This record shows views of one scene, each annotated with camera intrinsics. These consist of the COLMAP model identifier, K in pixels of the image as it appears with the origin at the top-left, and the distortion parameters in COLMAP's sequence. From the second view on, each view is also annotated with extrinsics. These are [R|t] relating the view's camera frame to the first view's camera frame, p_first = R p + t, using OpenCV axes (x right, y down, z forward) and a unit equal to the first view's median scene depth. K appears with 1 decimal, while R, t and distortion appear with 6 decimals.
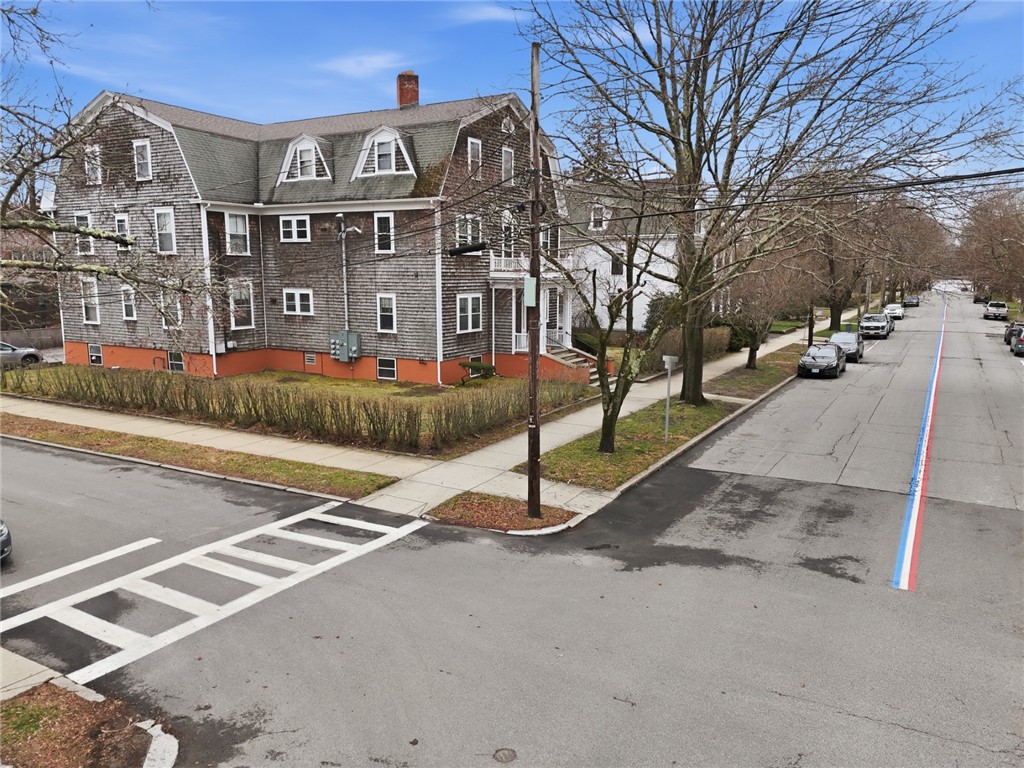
lens RADIAL K [[738.6, 0, 512.0], [0, 738.6, 384.0], [0, 0, 1]] dist [0.080662, -0.059129]
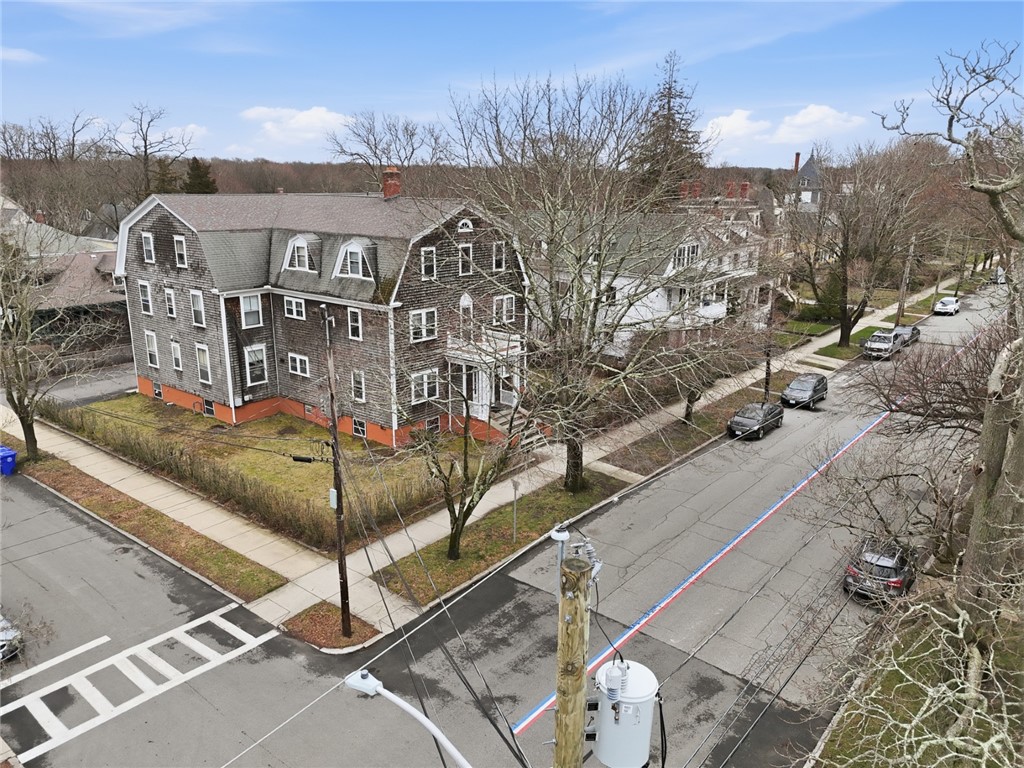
lens RADIAL K [[738.6, 0, 512.0], [0, 738.6, 384.0], [0, 0, 1]] dist [0.080662, -0.059129]
pose [[0.987364, 0.046621, -0.151454, 0.275498], [-0.029519, 0.993126, 0.113263, -0.247154], [0.155693, -0.107361, 0.981954, -0.185489]]
